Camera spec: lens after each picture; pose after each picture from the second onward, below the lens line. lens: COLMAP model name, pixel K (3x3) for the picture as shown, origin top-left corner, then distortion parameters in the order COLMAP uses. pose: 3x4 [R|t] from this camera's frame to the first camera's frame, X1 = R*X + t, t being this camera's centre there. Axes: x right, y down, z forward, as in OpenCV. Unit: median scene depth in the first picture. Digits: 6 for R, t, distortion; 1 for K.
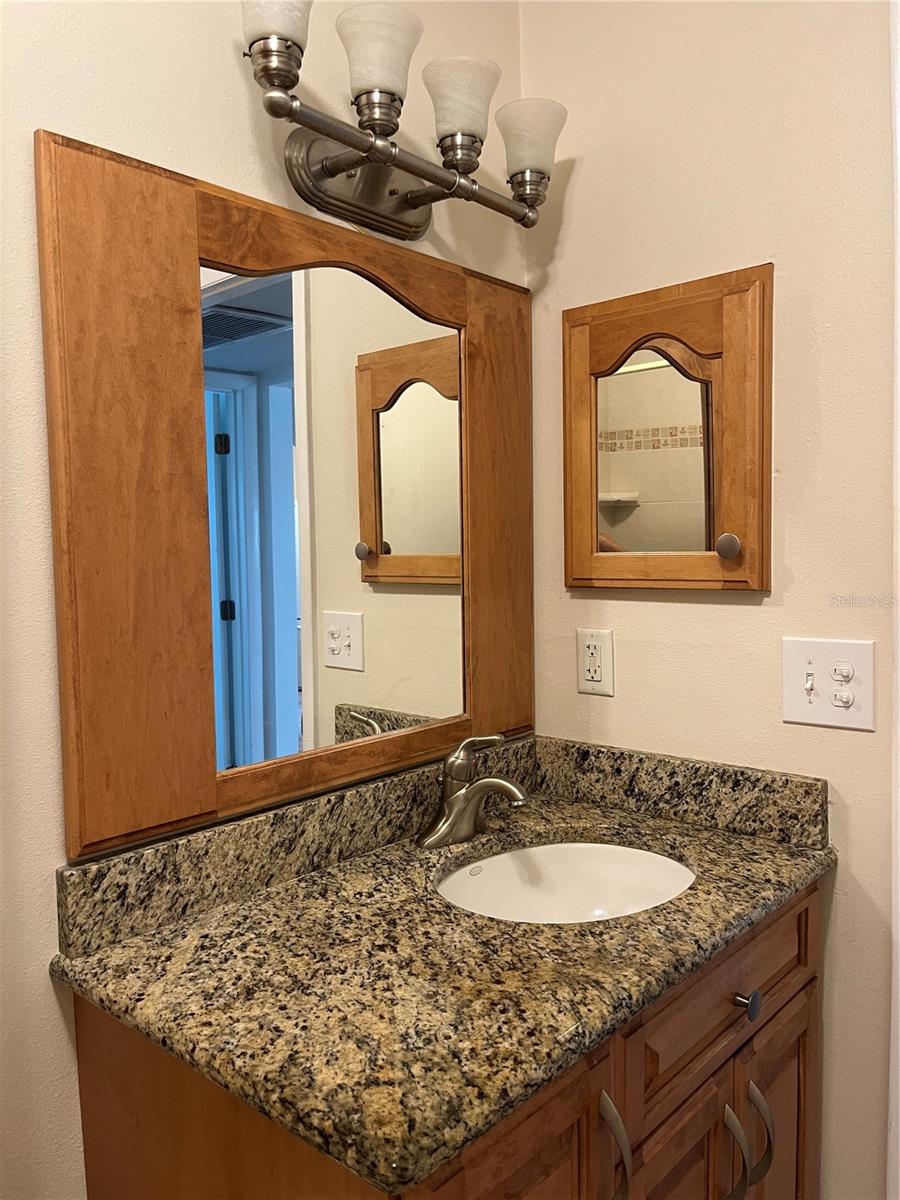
lens RADIAL K [[924.1, 0, 450.3], [0, 924.1, 604.8], [0, 0, 1]] dist [0.055233, -0.052143]
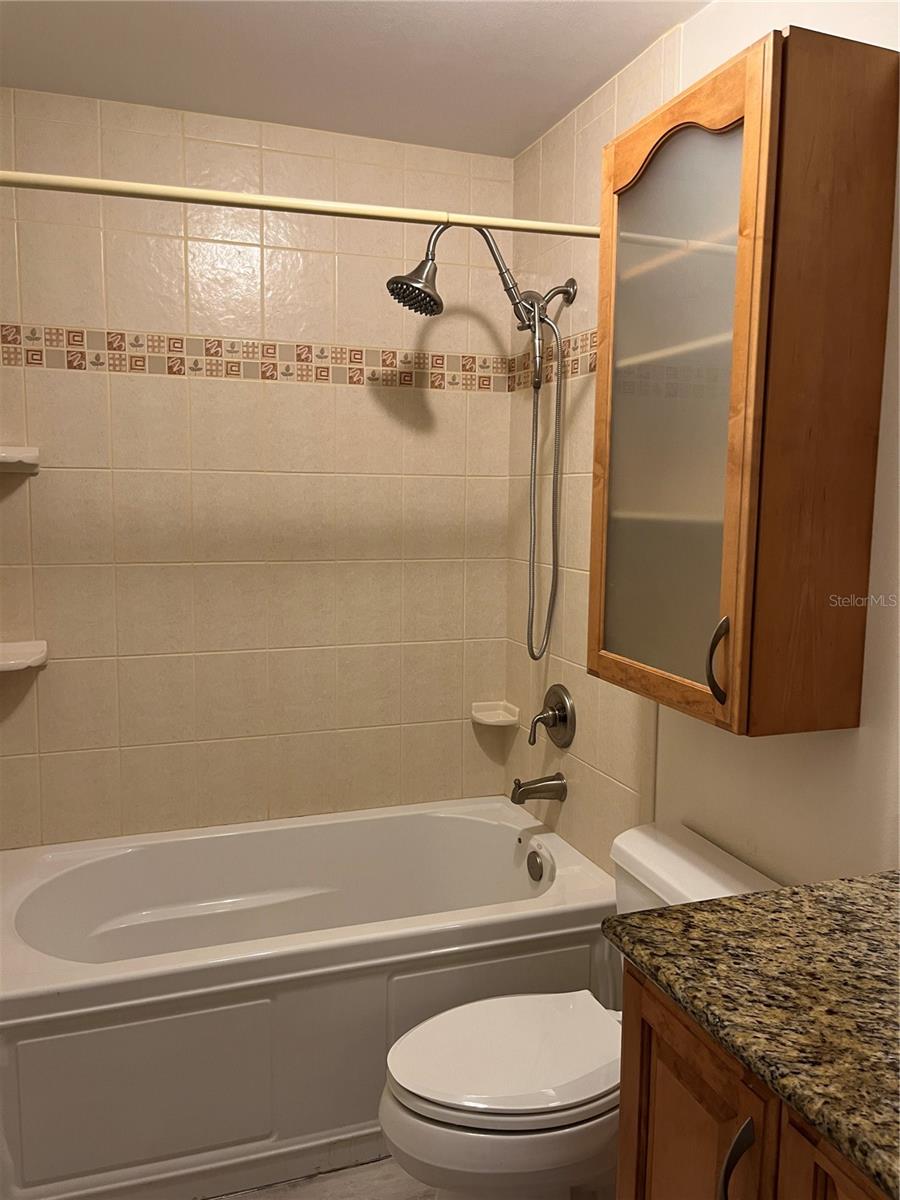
lens RADIAL K [[924.1, 0, 450.3], [0, 924.1, 604.8], [0, 0, 1]] dist [0.055233, -0.052143]
pose [[-0.475690, 0.123210, -0.870941, 1.165300], [-0.058365, 0.983538, 0.171016, -0.194489], [0.877675, 0.132183, -0.460668, 1.129009]]
